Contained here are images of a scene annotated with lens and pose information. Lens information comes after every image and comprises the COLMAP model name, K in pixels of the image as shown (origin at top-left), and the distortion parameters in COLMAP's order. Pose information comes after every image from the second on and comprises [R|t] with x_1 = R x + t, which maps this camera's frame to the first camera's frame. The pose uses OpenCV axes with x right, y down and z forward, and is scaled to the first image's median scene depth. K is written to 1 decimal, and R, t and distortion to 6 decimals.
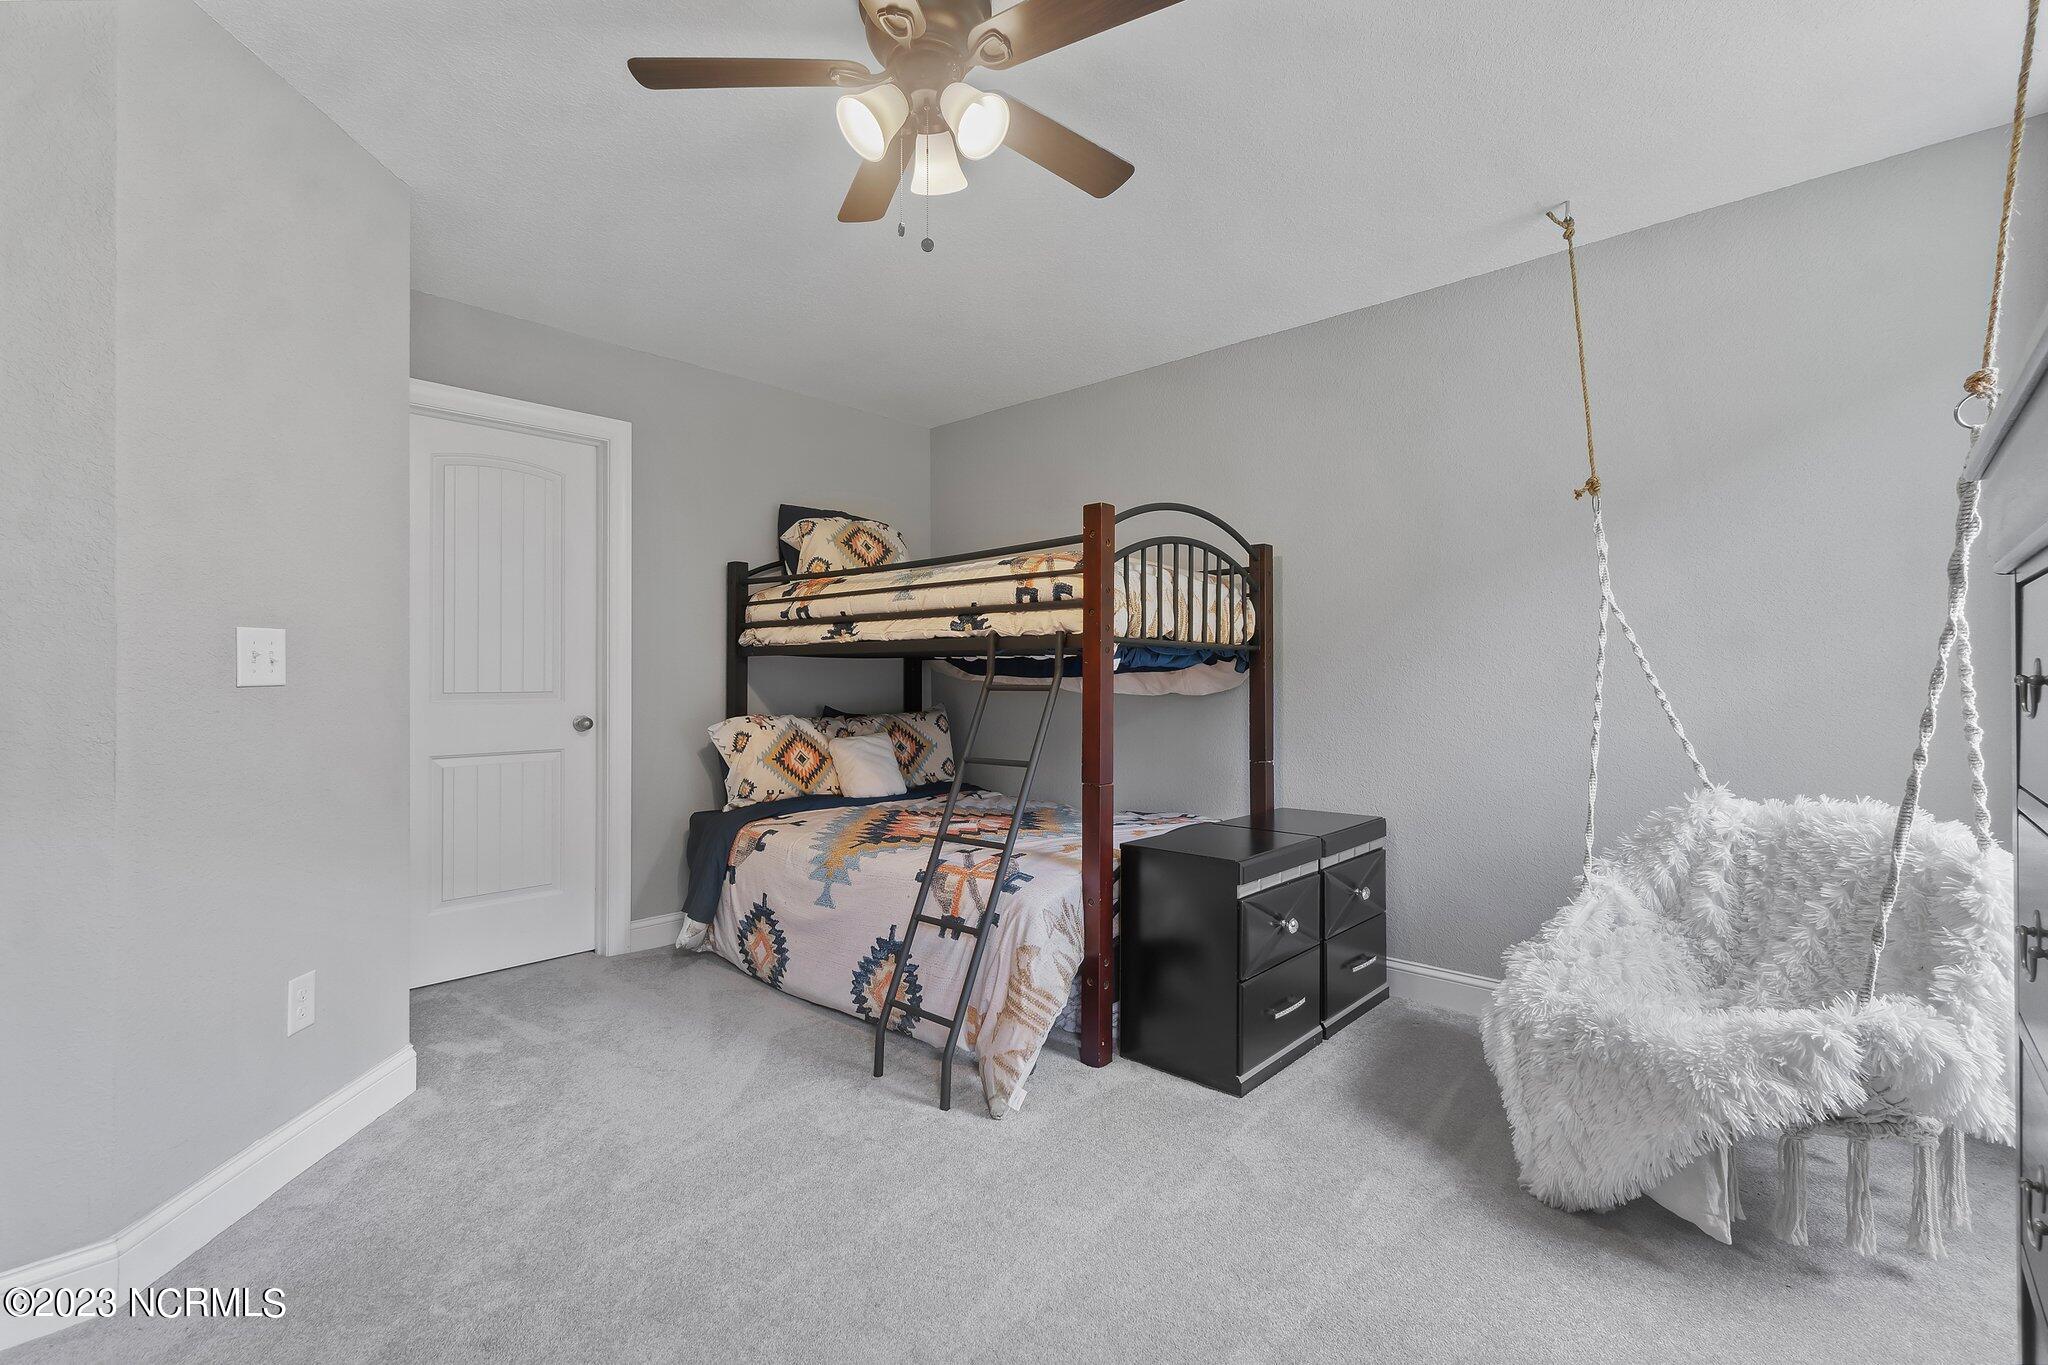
lens RADIAL K [[886.0, 0, 1023.0], [0, 886.0, 680.9], [0, 0, 1]] dist [-0.002297, -0.000190]
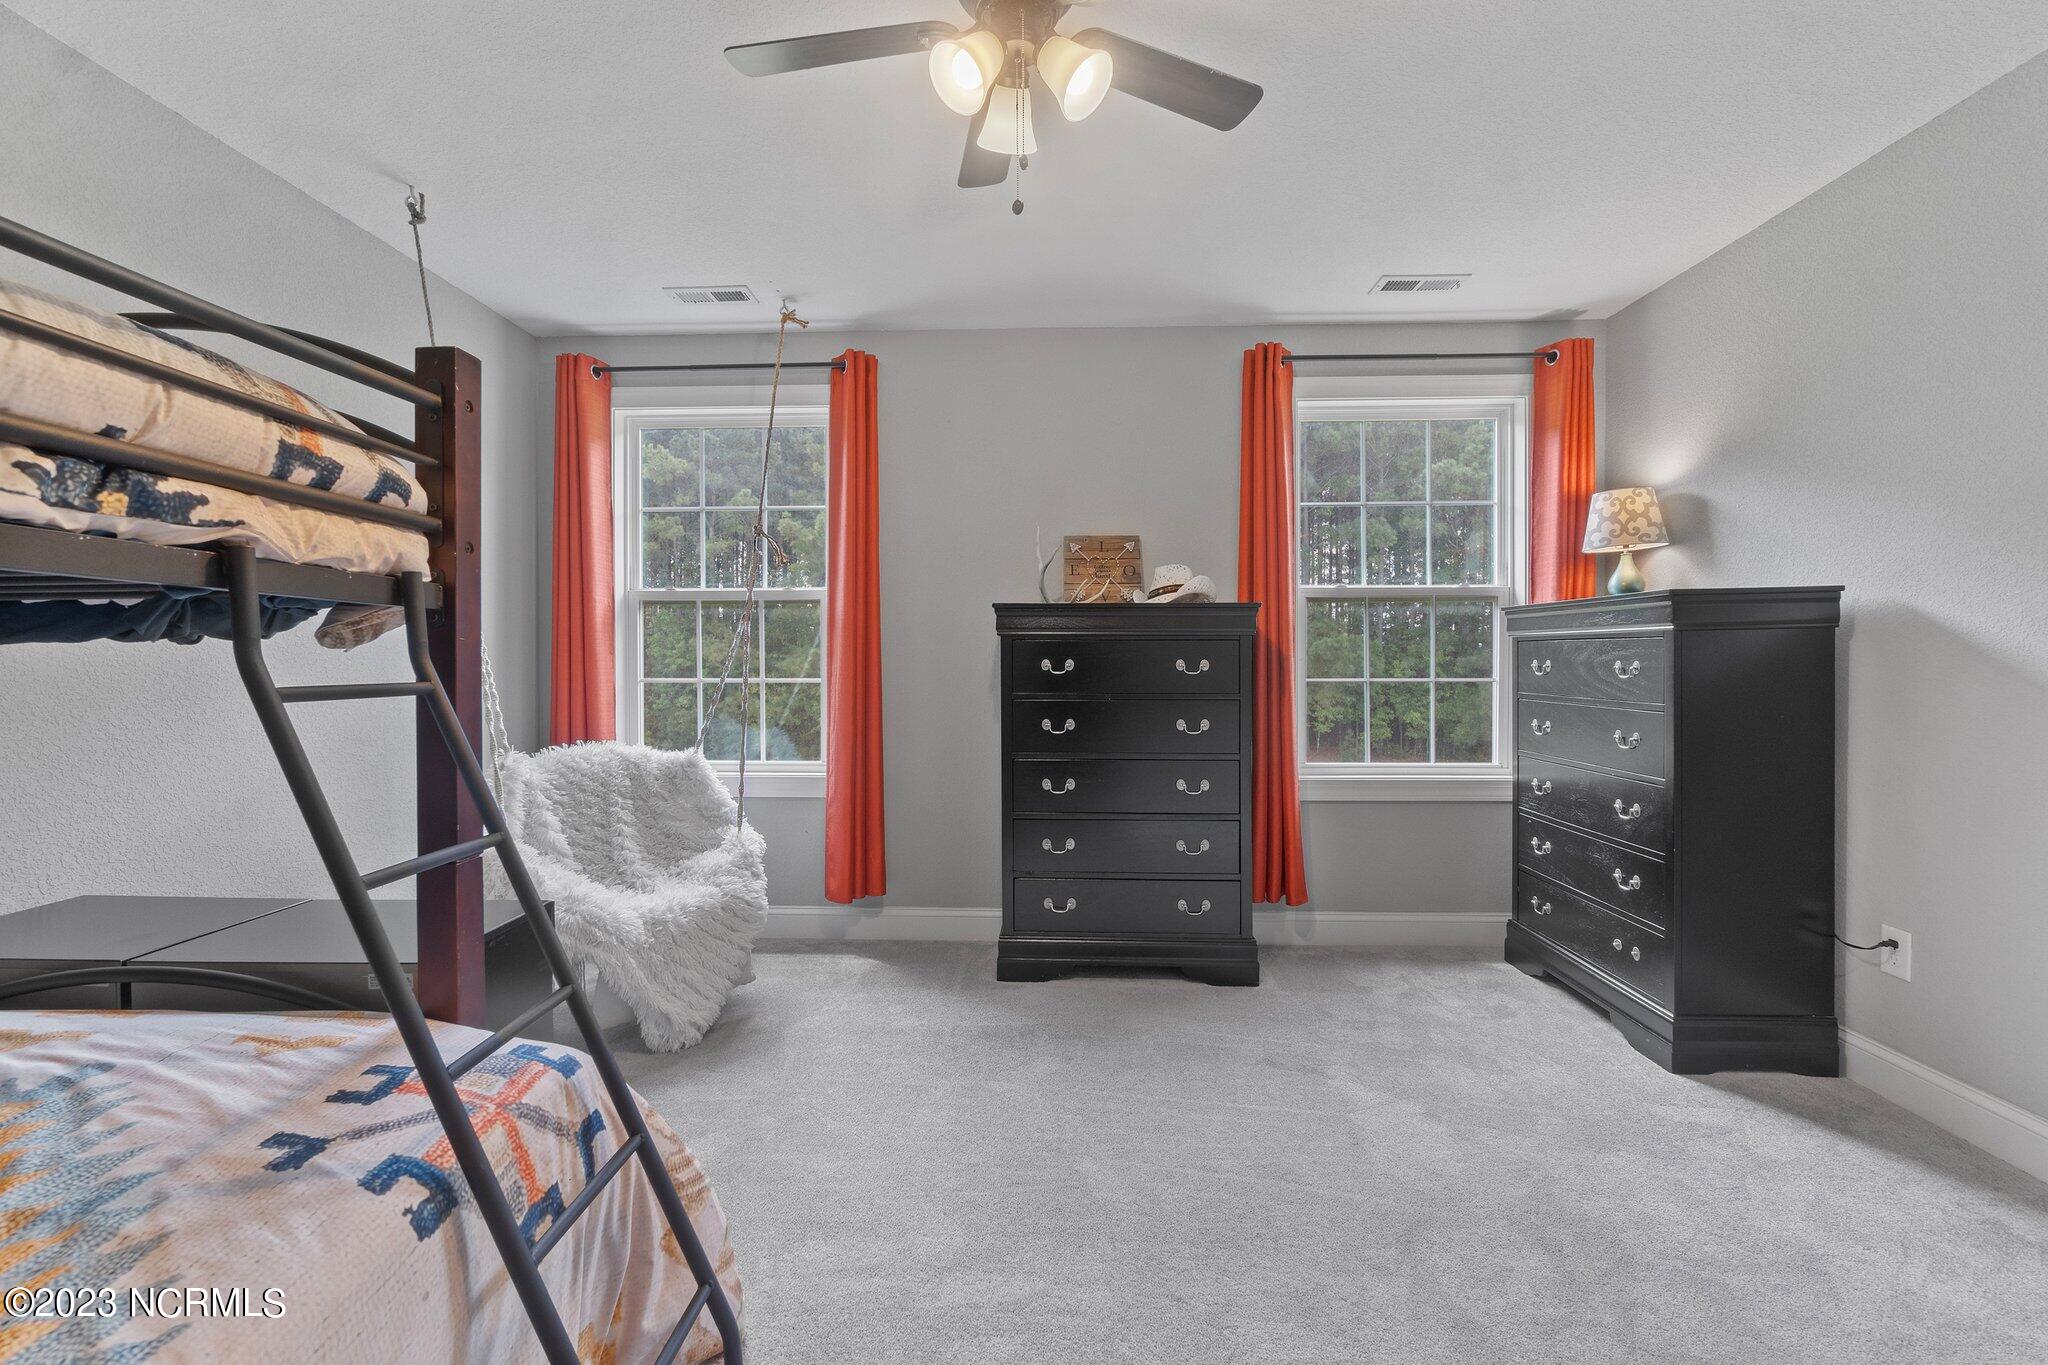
lens RADIAL K [[886.0, 0, 1022.4], [0, 886.0, 670.3], [0, 0, 1]] dist [-0.002297, -0.000190]
pose [[-0.650164, -0.005382, 0.759775, -0.533229], [0.002880, 0.999950, 0.009548, -0.005183], [-0.759789, 0.008395, -0.650116, 1.021875]]
